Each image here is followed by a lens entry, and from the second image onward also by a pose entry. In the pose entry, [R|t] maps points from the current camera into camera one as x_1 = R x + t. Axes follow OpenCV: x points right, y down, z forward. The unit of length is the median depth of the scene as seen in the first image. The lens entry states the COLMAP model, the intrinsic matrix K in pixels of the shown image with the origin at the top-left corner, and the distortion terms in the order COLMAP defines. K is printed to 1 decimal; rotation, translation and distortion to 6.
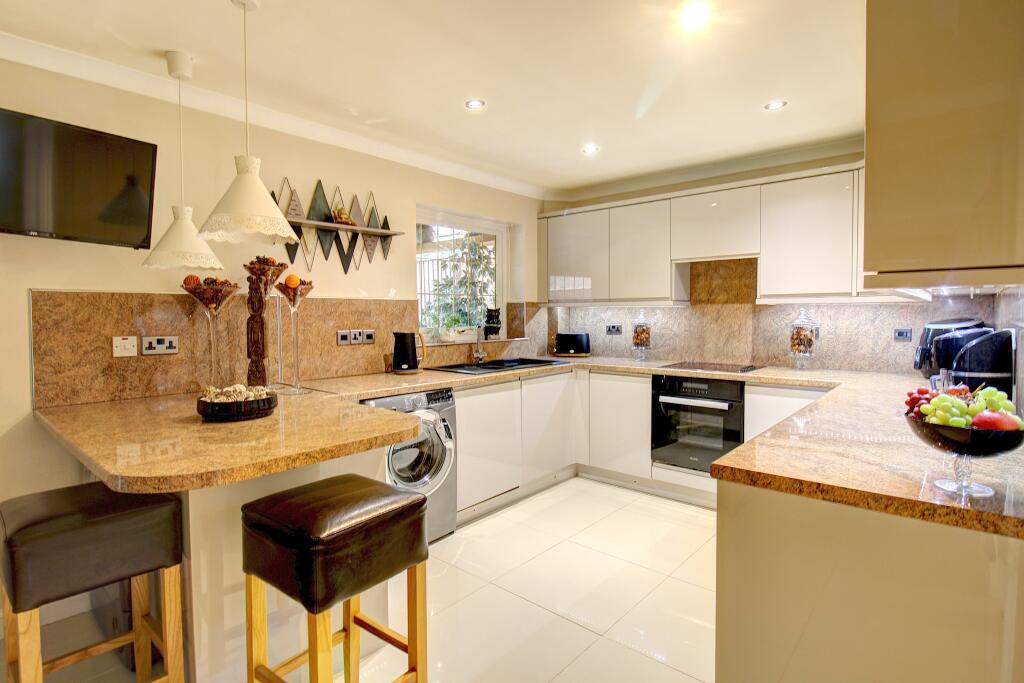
lens RADIAL K [[515.8, 0, 514.9], [0, 515.8, 335.4], [0, 0, 1]] dist [-0.006587, -0.001151]
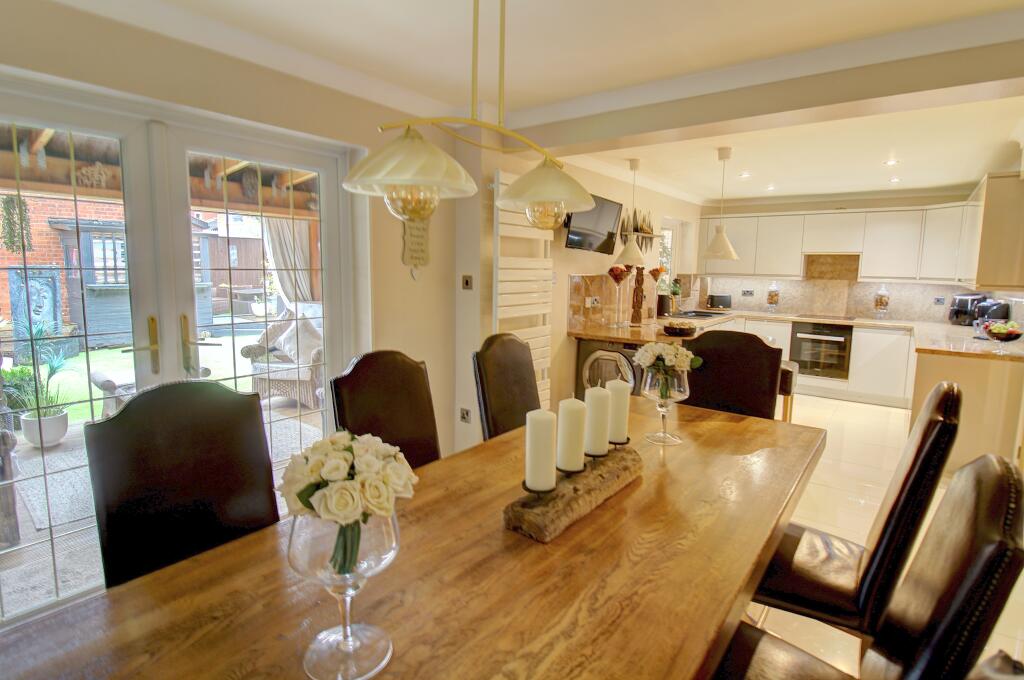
lens RADIAL K [[515.8, 0, 507.7], [0, 515.8, 333.6], [0, 0, 1]] dist [-0.006587, -0.001151]
pose [[0.998391, 0.012445, 0.055317, -0.730344], [-0.017347, 0.995878, 0.089026, -0.017756], [-0.053981, -0.089842, 0.994492, -0.618607]]
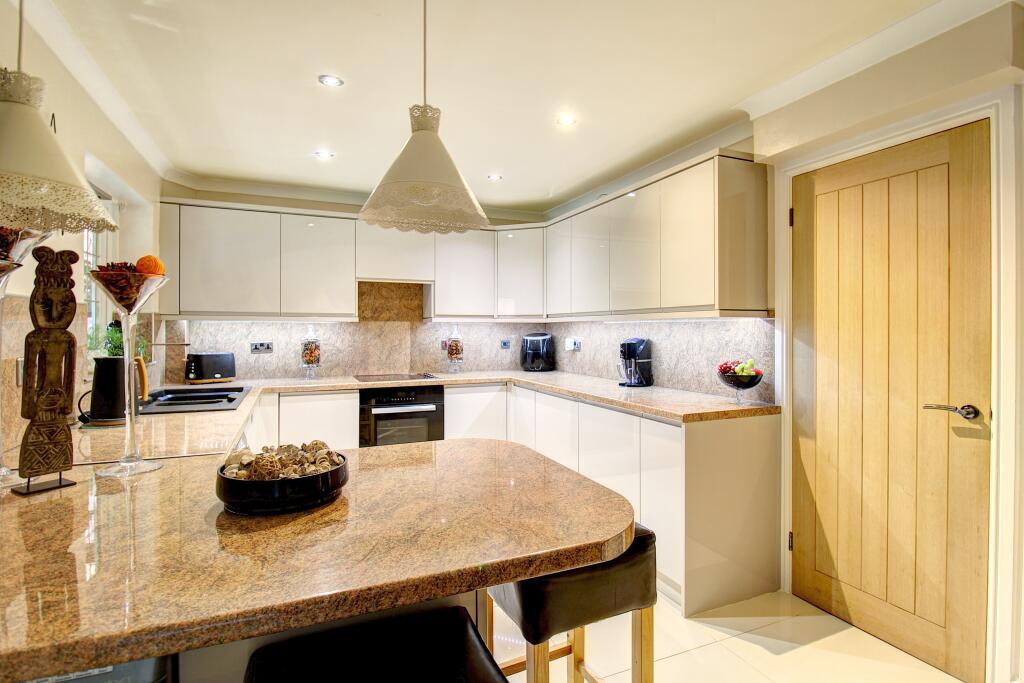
lens RADIAL K [[515.8, 0, 522.0], [0, 515.8, 324.4], [0, 0, 1]] dist [-0.006587, -0.001151]
pose [[0.419857, 0.014518, 0.907474, -0.498513], [0.036537, 0.998791, -0.032884, -0.006377], [-0.906855, 0.046963, 0.418819, 0.263063]]
